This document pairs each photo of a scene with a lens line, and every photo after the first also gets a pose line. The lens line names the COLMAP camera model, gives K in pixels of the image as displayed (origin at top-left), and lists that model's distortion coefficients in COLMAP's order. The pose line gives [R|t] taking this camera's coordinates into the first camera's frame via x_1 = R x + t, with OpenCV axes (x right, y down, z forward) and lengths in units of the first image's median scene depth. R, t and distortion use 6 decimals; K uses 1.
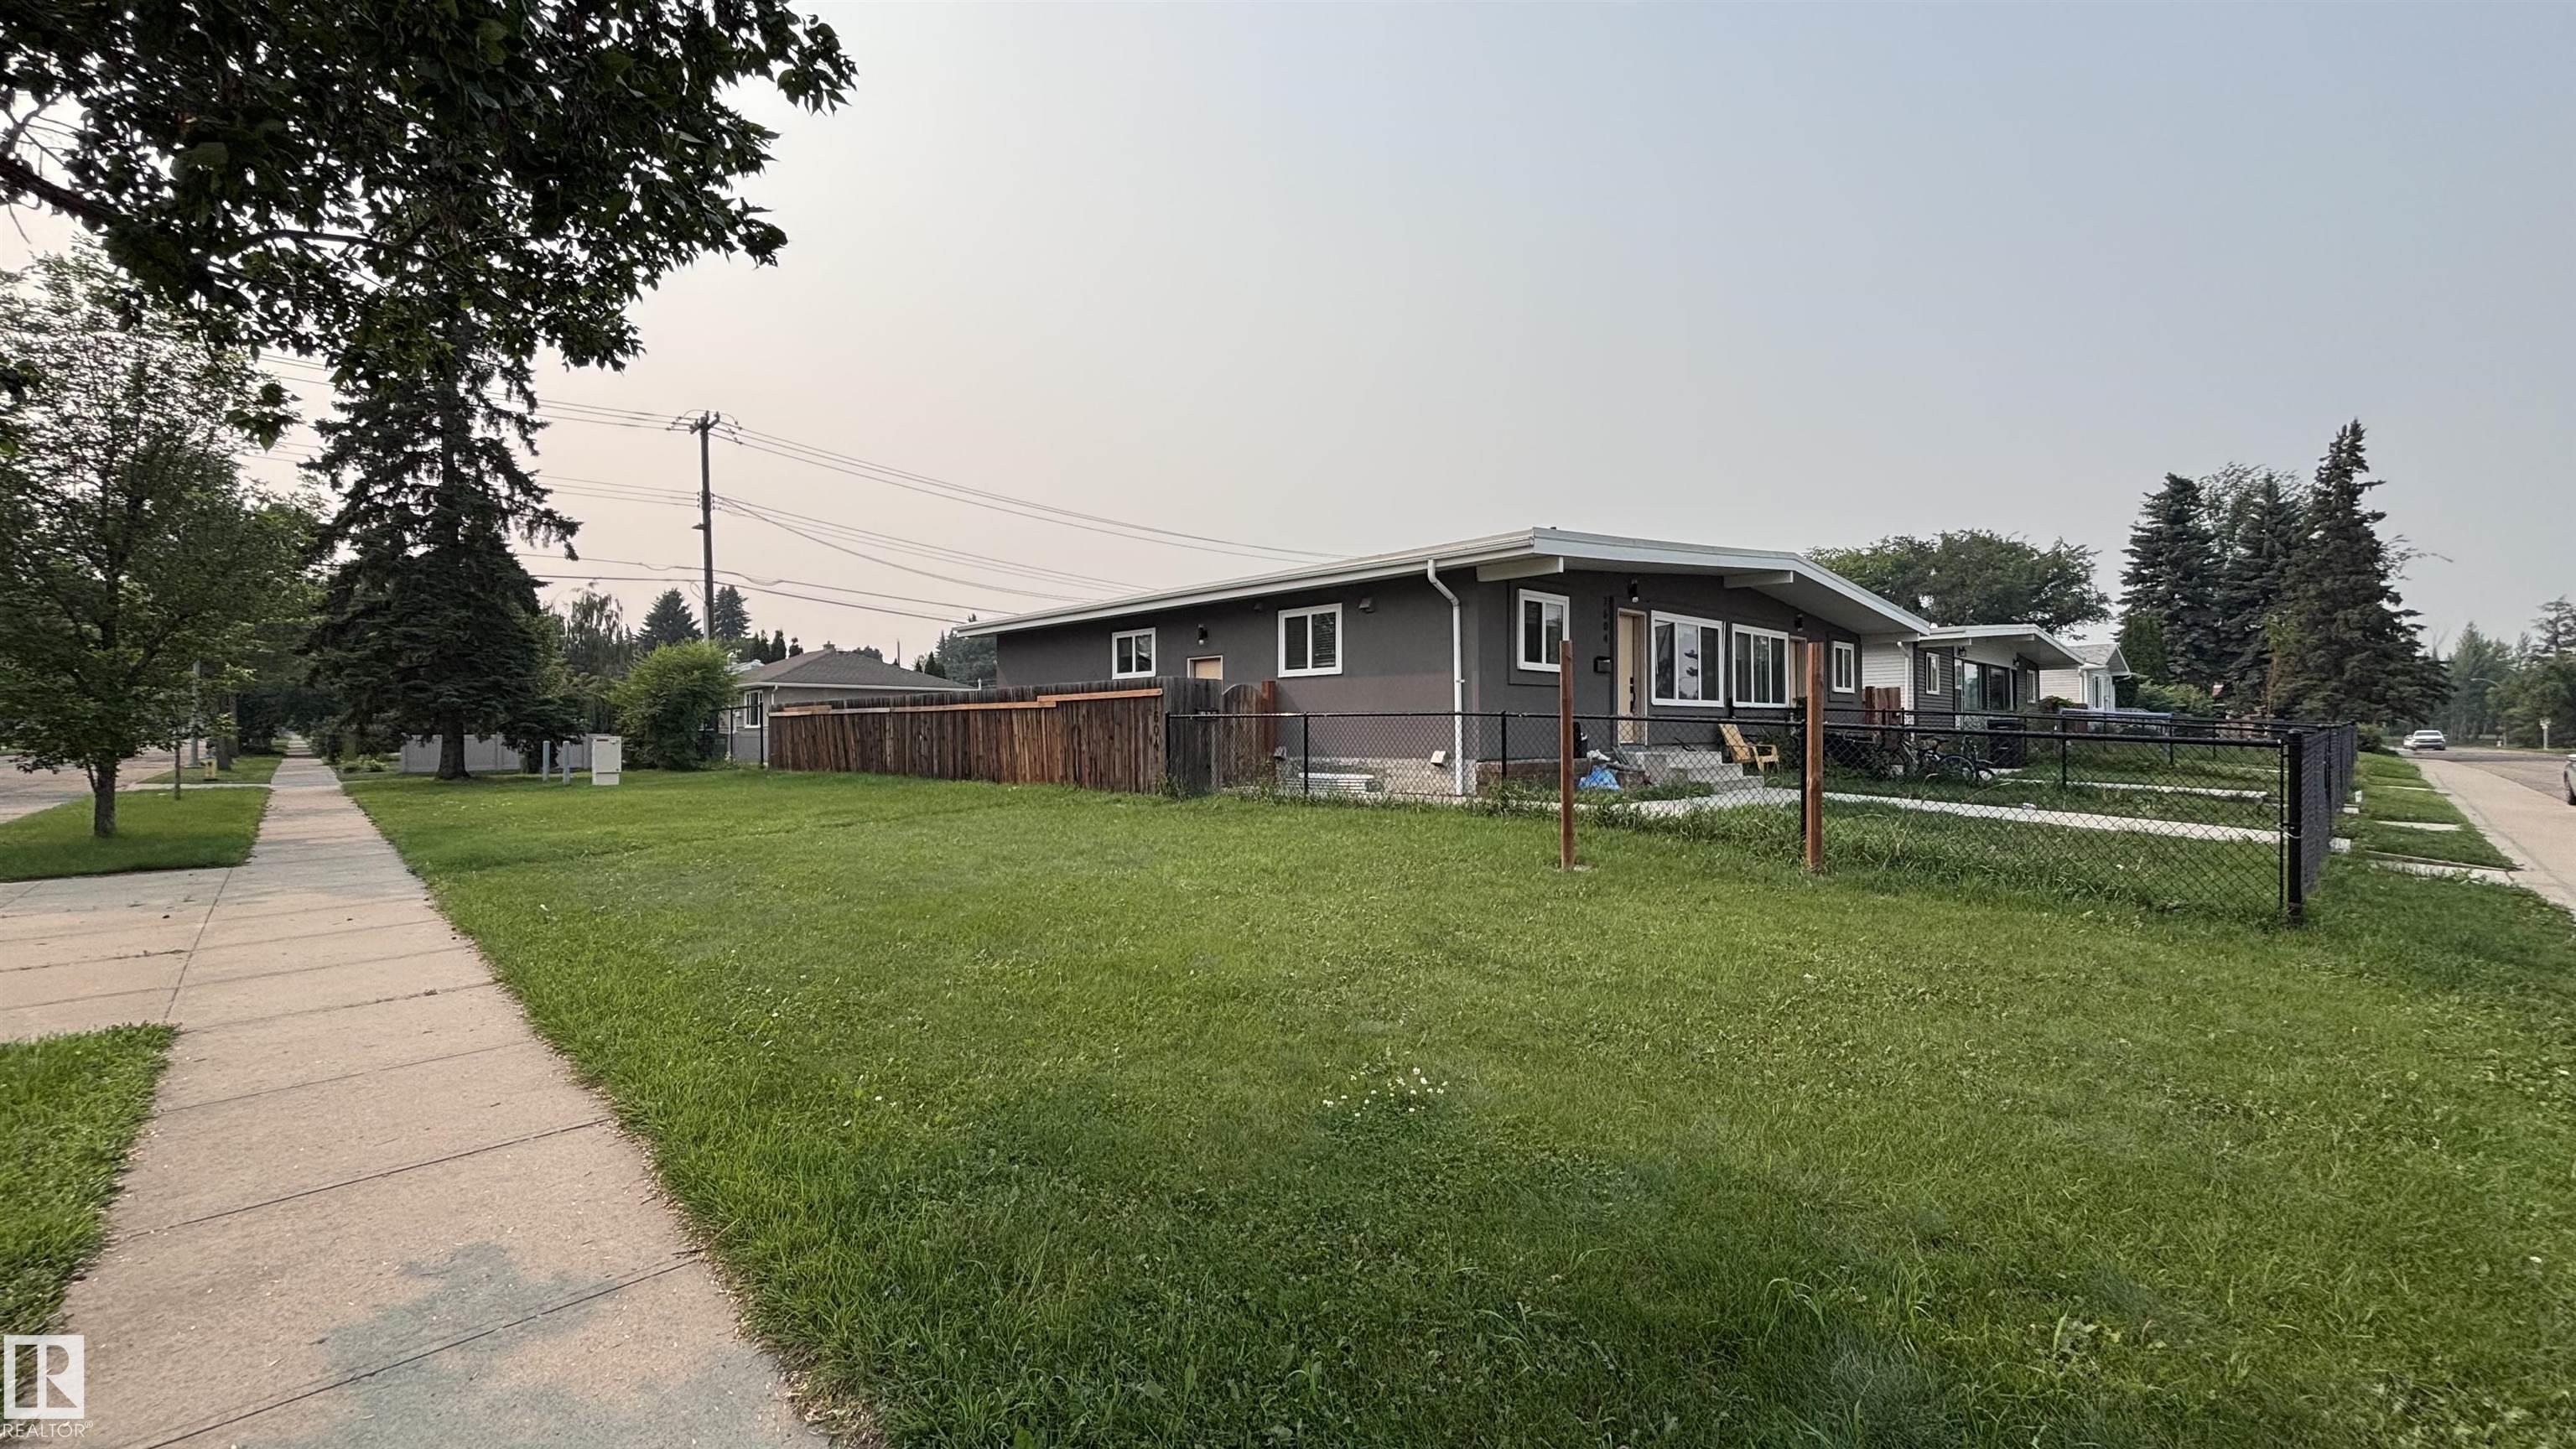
lens RADIAL K [[1025.8, 0, 1297.4], [0, 1025.8, 727.6], [0, 0, 1]] dist [0.002492, 0.000292]
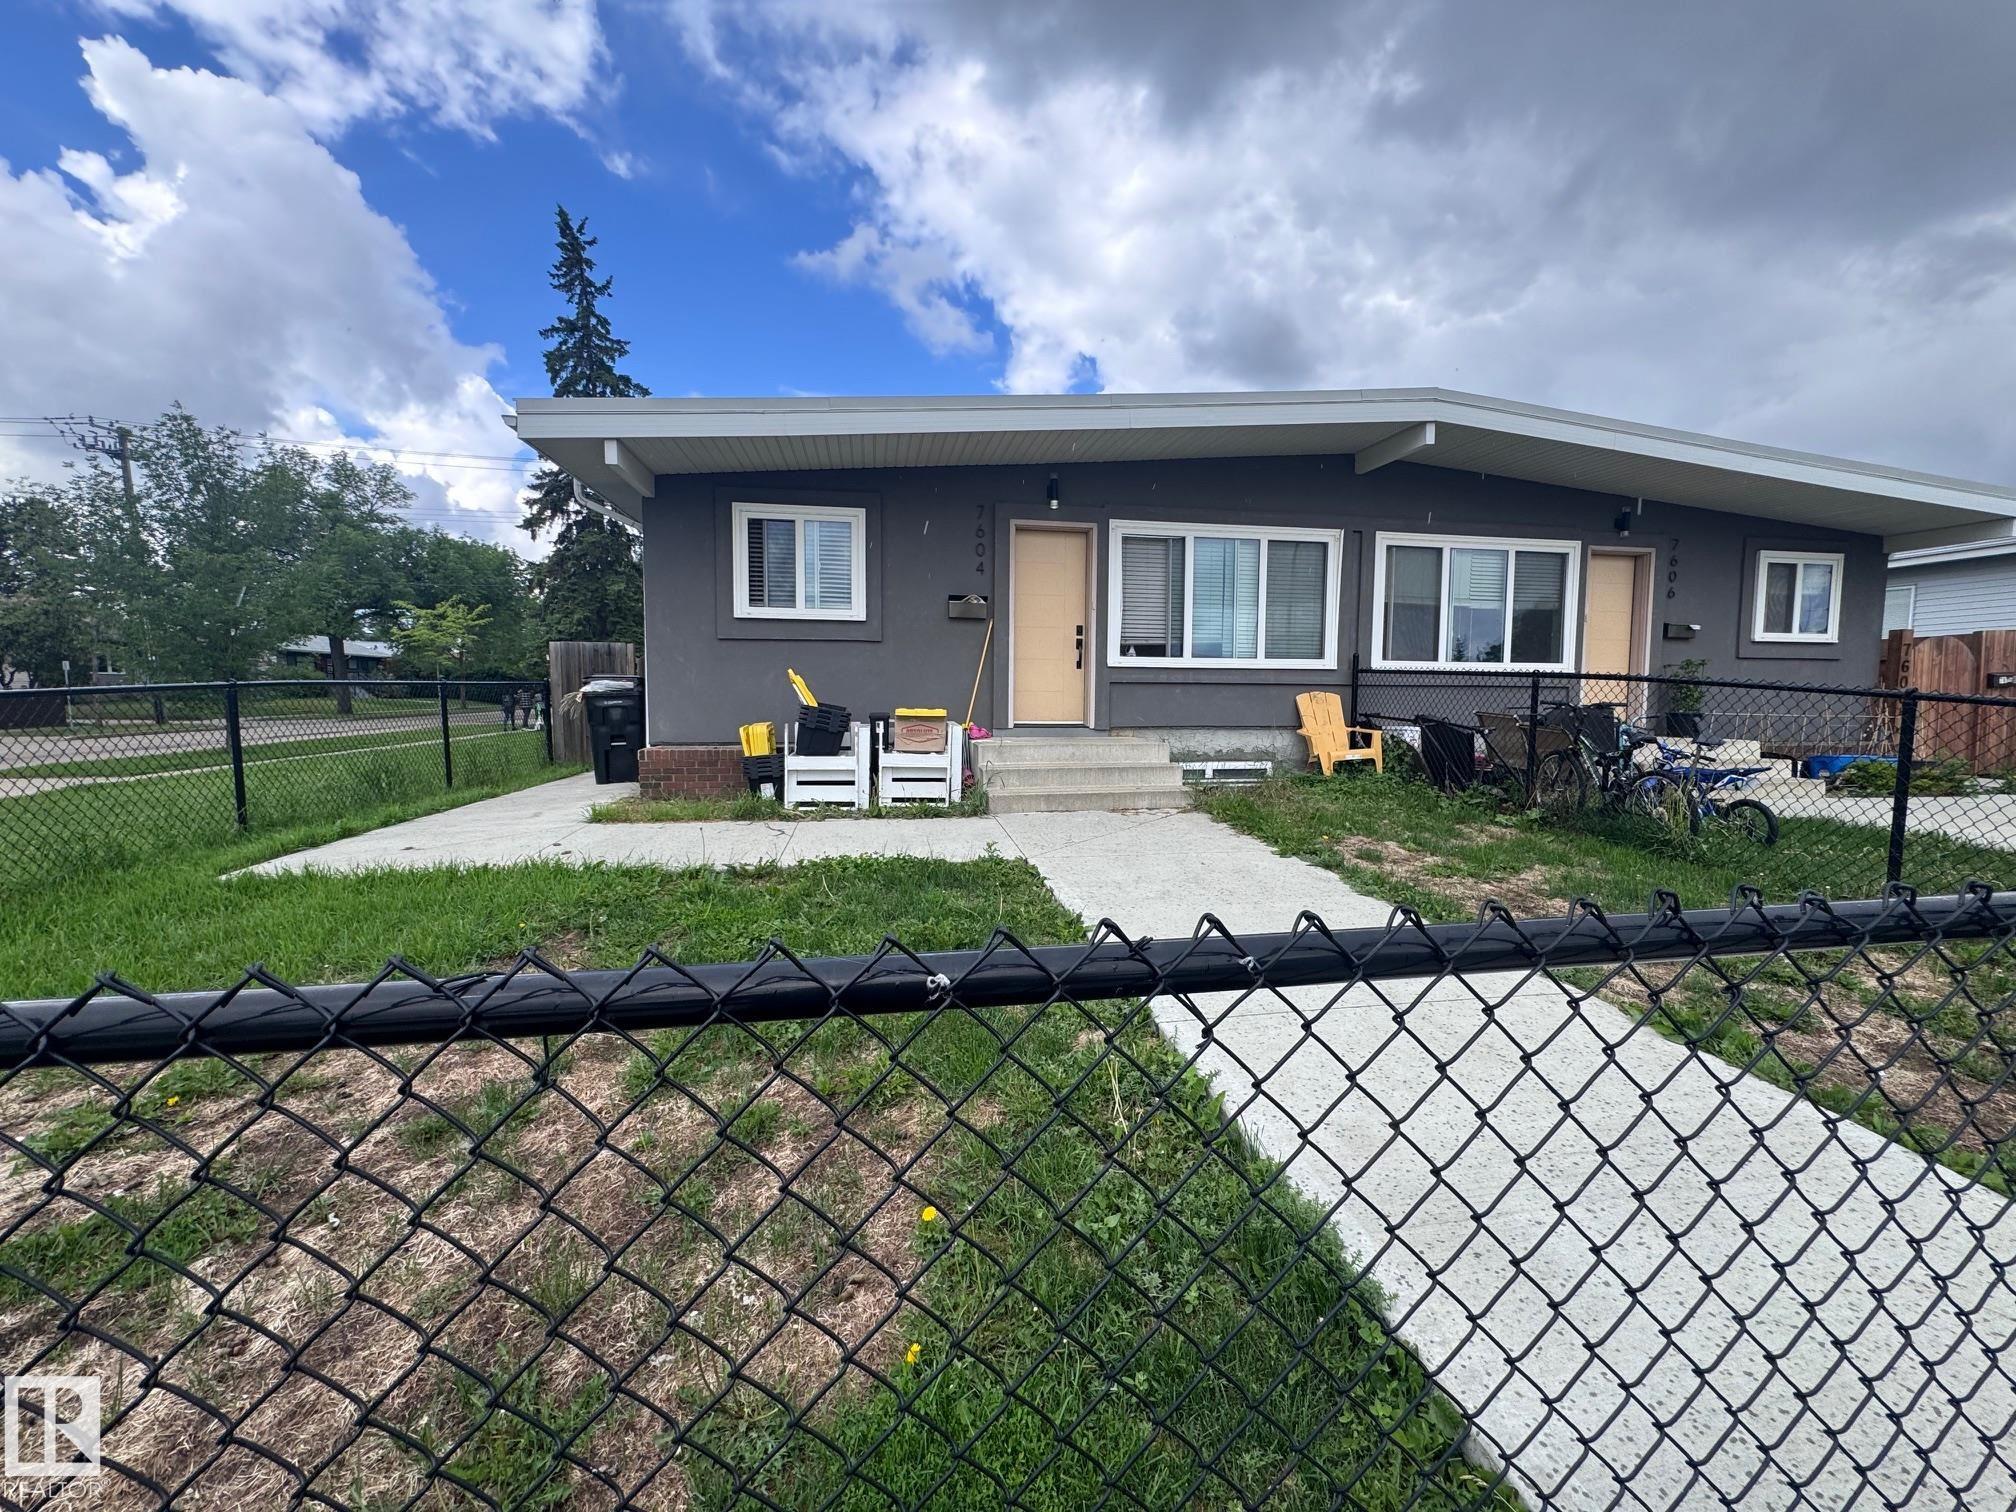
lens RADIAL K [[804.2, 0, 1015.0], [0, 804.2, 749.7], [0, 0, 1]] dist [-0.005367, -0.000146]
pose [[0.821582, 0.054481, -0.567482, 0.167548], [-0.007950, 0.996421, 0.084151, -0.003525], [0.570035, -0.064626, 0.819075, 0.154007]]
